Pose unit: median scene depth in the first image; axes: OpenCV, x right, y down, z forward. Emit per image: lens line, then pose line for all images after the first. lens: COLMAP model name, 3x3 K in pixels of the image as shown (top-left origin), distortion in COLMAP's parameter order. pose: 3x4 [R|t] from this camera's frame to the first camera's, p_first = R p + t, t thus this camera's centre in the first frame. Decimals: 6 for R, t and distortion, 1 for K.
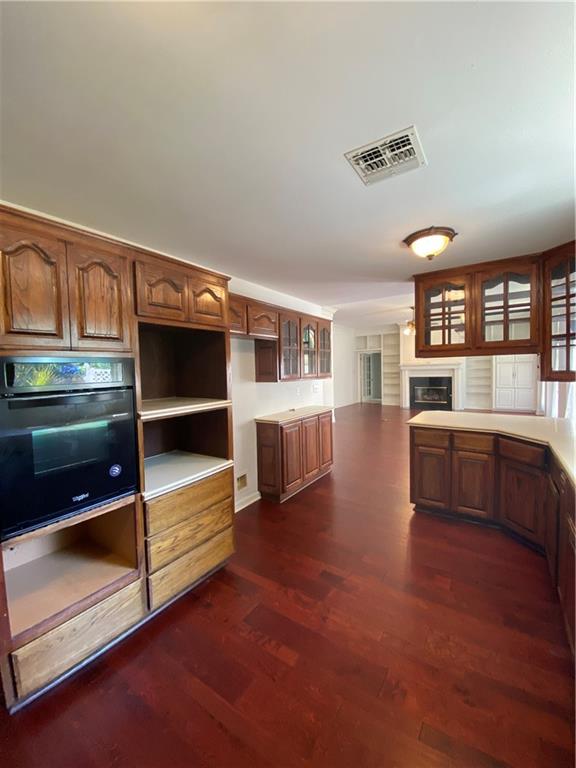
lens RADIAL K [[312.2, 0, 282.8], [0, 312.2, 380.2], [0, 0, 1]] dist [0.003508, -0.011728]
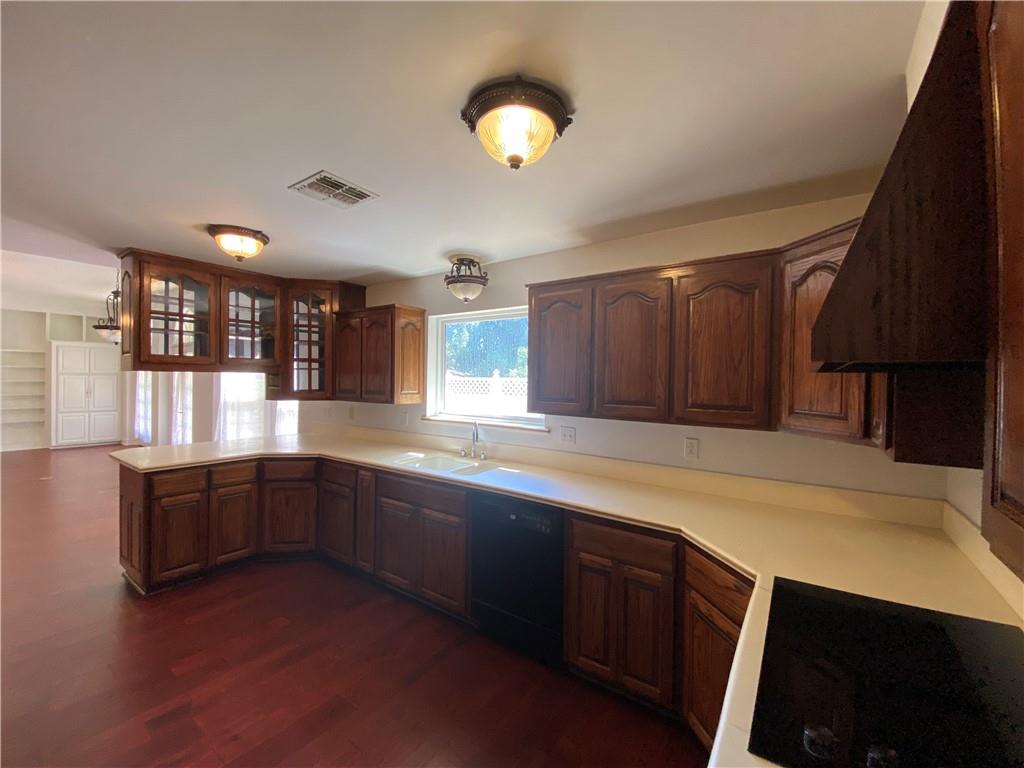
lens RADIAL K [[416.3, 0, 516.9], [0, 416.3, 380.2], [0, 0, 1]] dist [0.003508, -0.011728]
pose [[0.001414, 0.016827, 0.999857, -0.458232], [0.021344, 0.999630, -0.016853, -0.020232], [-0.999771, 0.021365, 0.001055, 0.178555]]
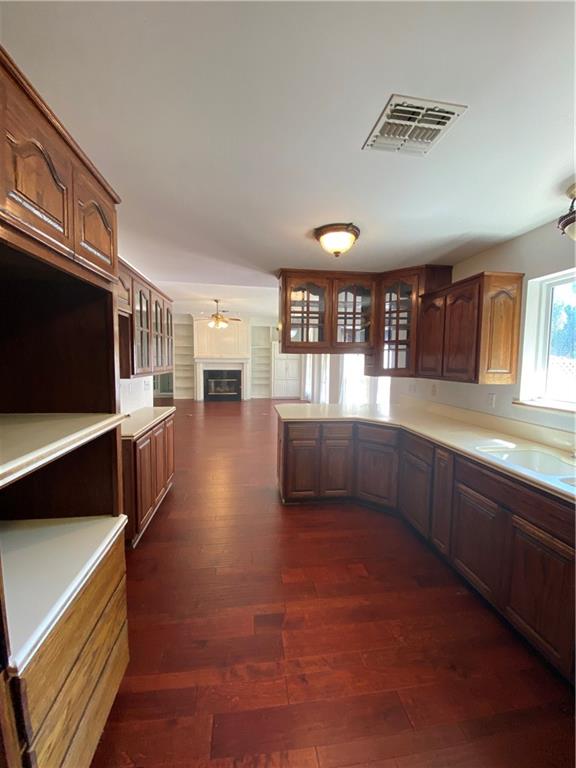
lens RADIAL K [[312.2, 0, 289.1], [0, 312.2, 382.0], [0, 0, 1]] dist [0.003508, -0.011728]
pose [[0.738472, -0.019005, 0.674016, -0.228388], [-0.002709, 0.999511, 0.031151, -0.010789], [-0.674278, -0.024830, 0.738060, 0.249661]]
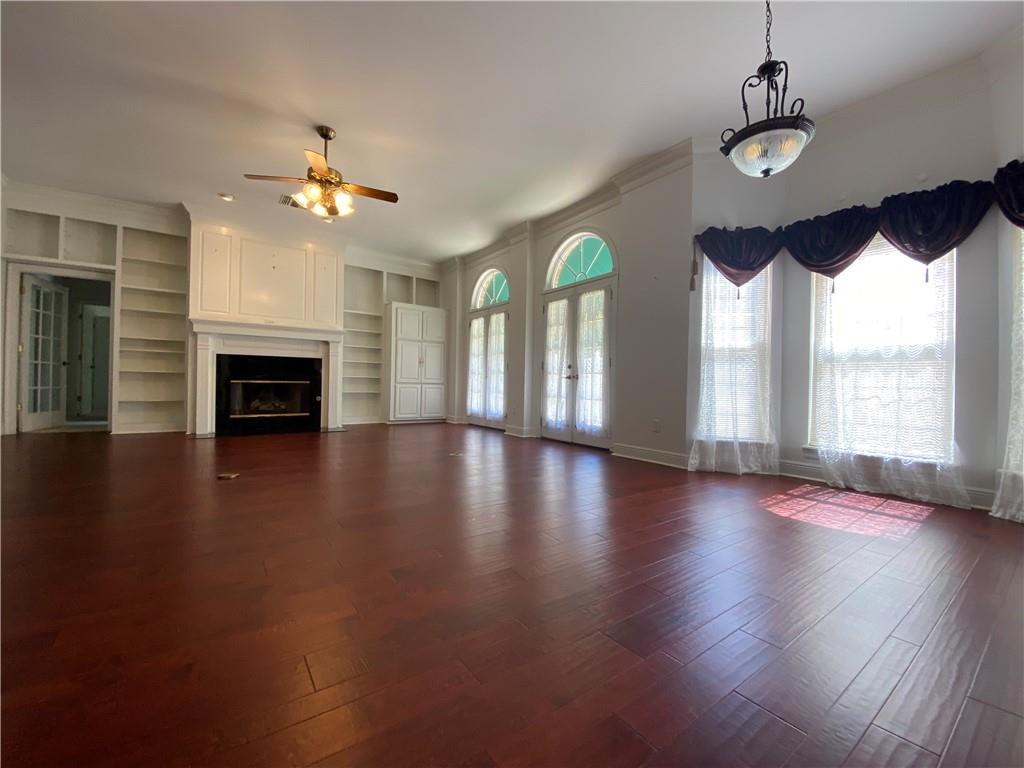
lens RADIAL K [[416.3, 0, 515.7], [0, 416.3, 386.5], [0, 0, 1]] dist [0.003508, -0.011728]
pose [[0.343486, 0.019273, 0.938960, 0.170240], [0.005090, 0.999737, -0.022382, 0.146762], [-0.939144, 0.012467, 0.343298, 1.613934]]
